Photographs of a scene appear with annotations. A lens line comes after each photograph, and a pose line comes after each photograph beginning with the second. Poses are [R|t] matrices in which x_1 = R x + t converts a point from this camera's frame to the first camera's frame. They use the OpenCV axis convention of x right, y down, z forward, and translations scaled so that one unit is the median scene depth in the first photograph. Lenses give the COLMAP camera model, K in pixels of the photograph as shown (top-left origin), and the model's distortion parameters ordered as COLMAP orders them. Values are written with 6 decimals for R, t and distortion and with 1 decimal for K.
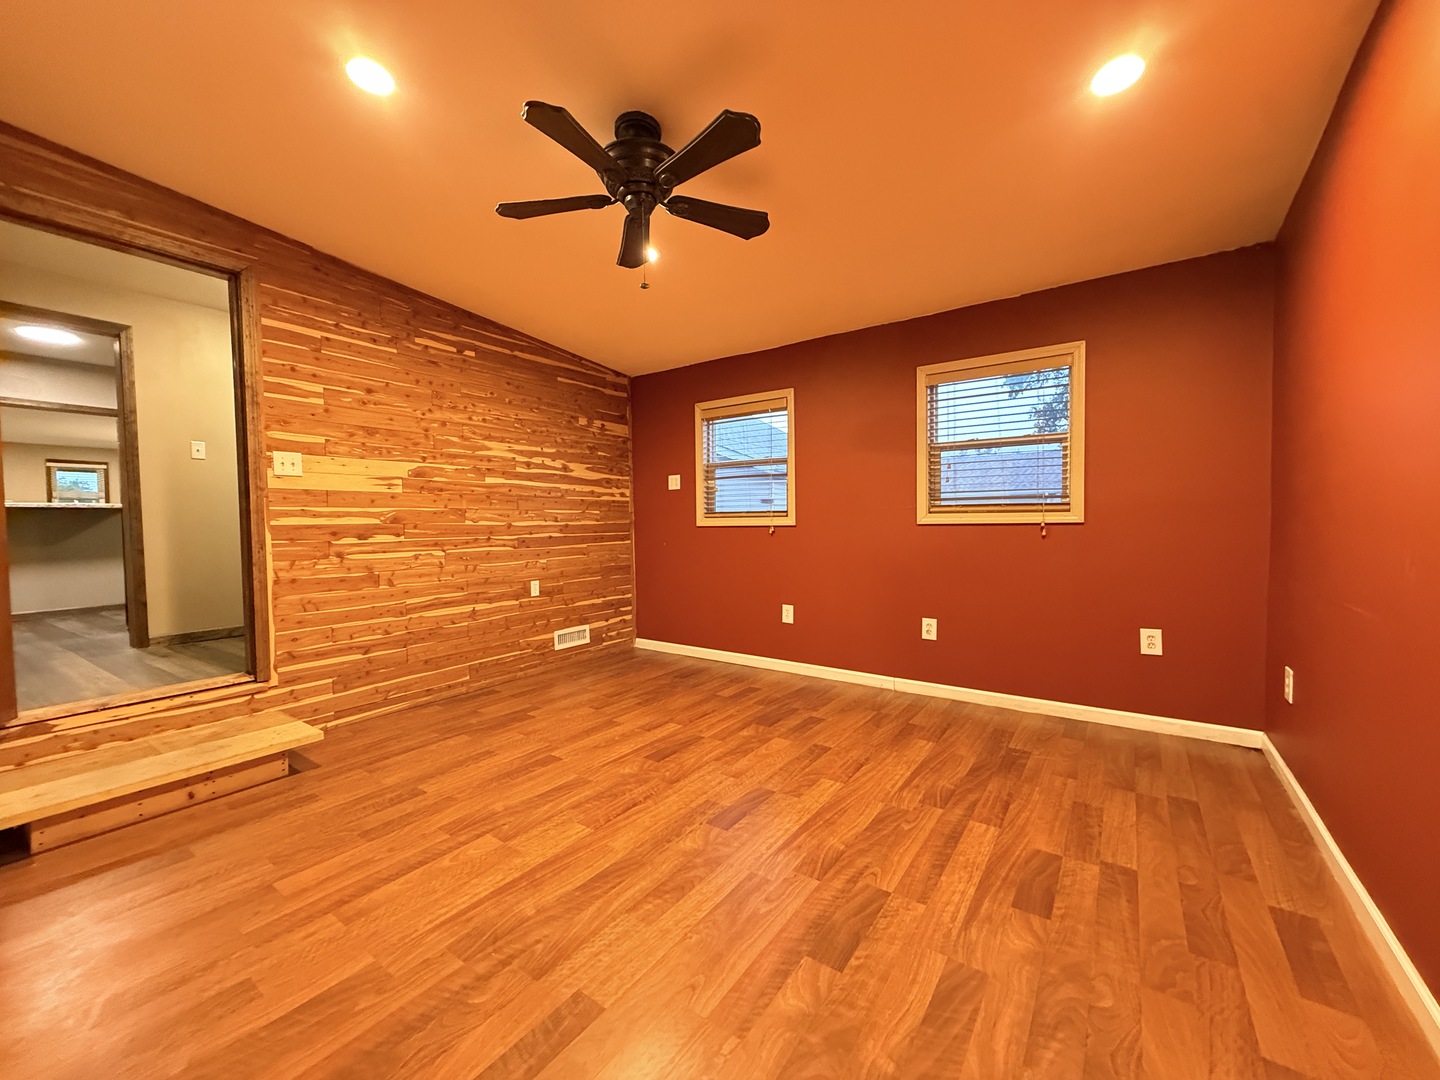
lens RADIAL K [[573.7, 0, 713.1], [0, 573.7, 539.1], [0, 0, 1]] dist [0.000806, 0.000138]
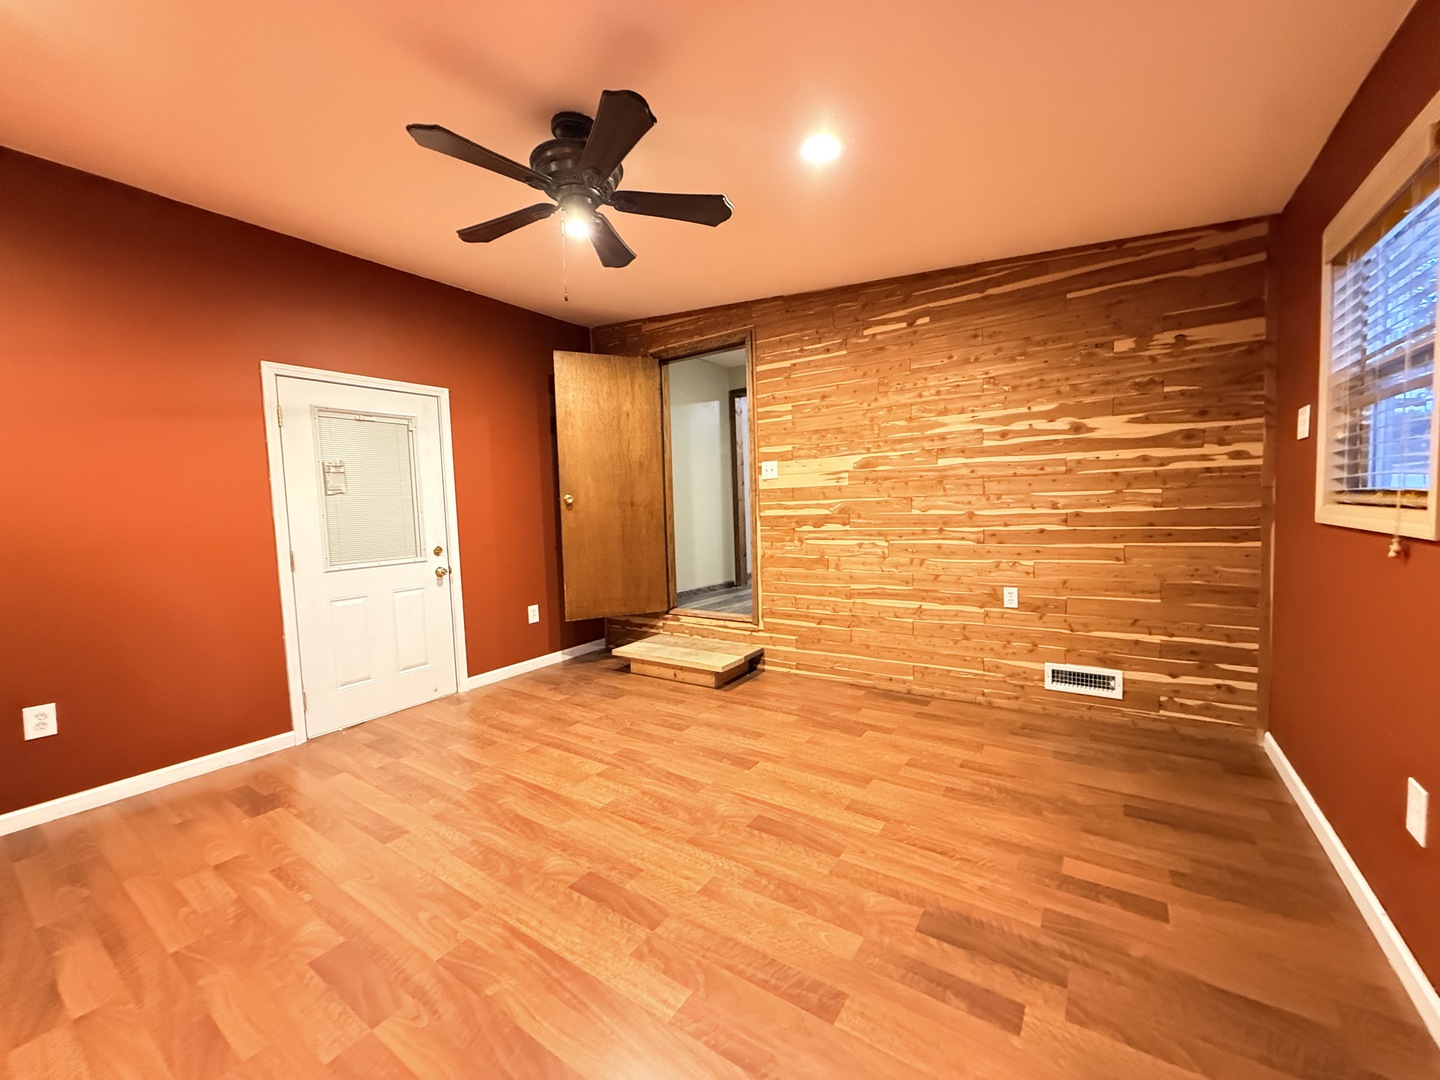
lens RADIAL K [[573.7, 0, 713.1], [0, 573.7, 539.1], [0, 0, 1]] dist [0.000806, 0.000138]
pose [[0.018856, 0.072445, -0.997194, 0.558810], [0.005633, 0.997348, 0.072563, -0.062221], [0.999806, -0.006985, 0.018398, 0.767156]]
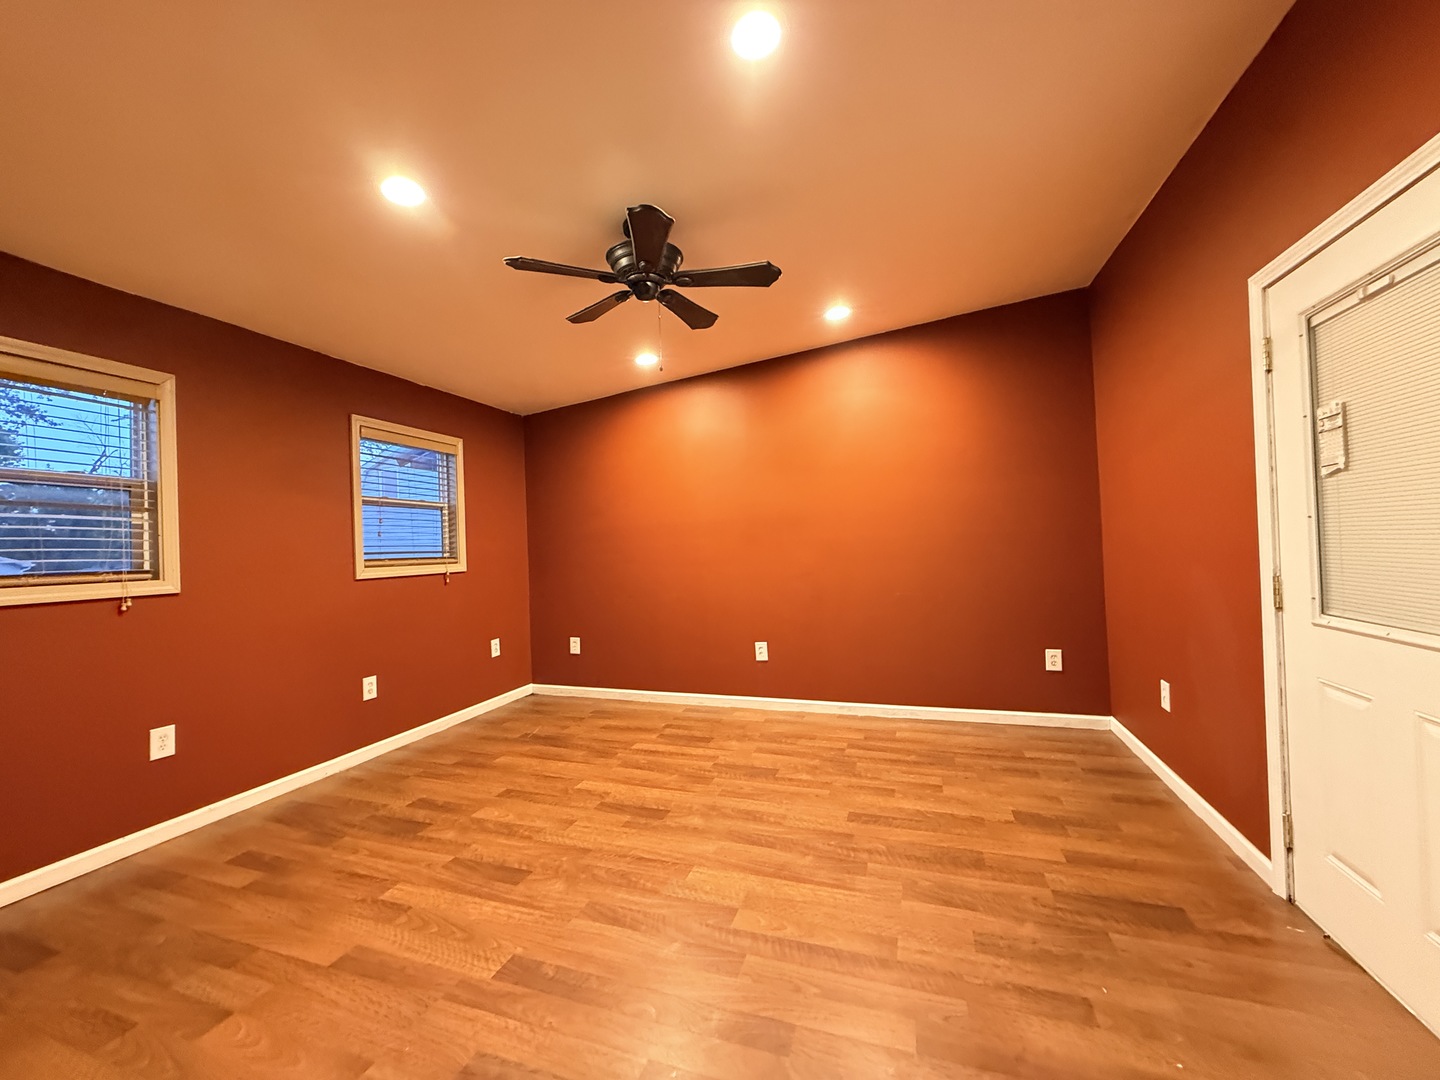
lens RADIAL K [[573.7, 0, 713.1], [0, 573.7, 539.1], [0, 0, 1]] dist [0.000806, 0.000138]
pose [[-0.283976, 0.033703, 0.958239, -0.786762], [0.066771, 0.997651, -0.015301, -0.042580], [-0.956504, 0.059637, -0.285559, 0.782752]]
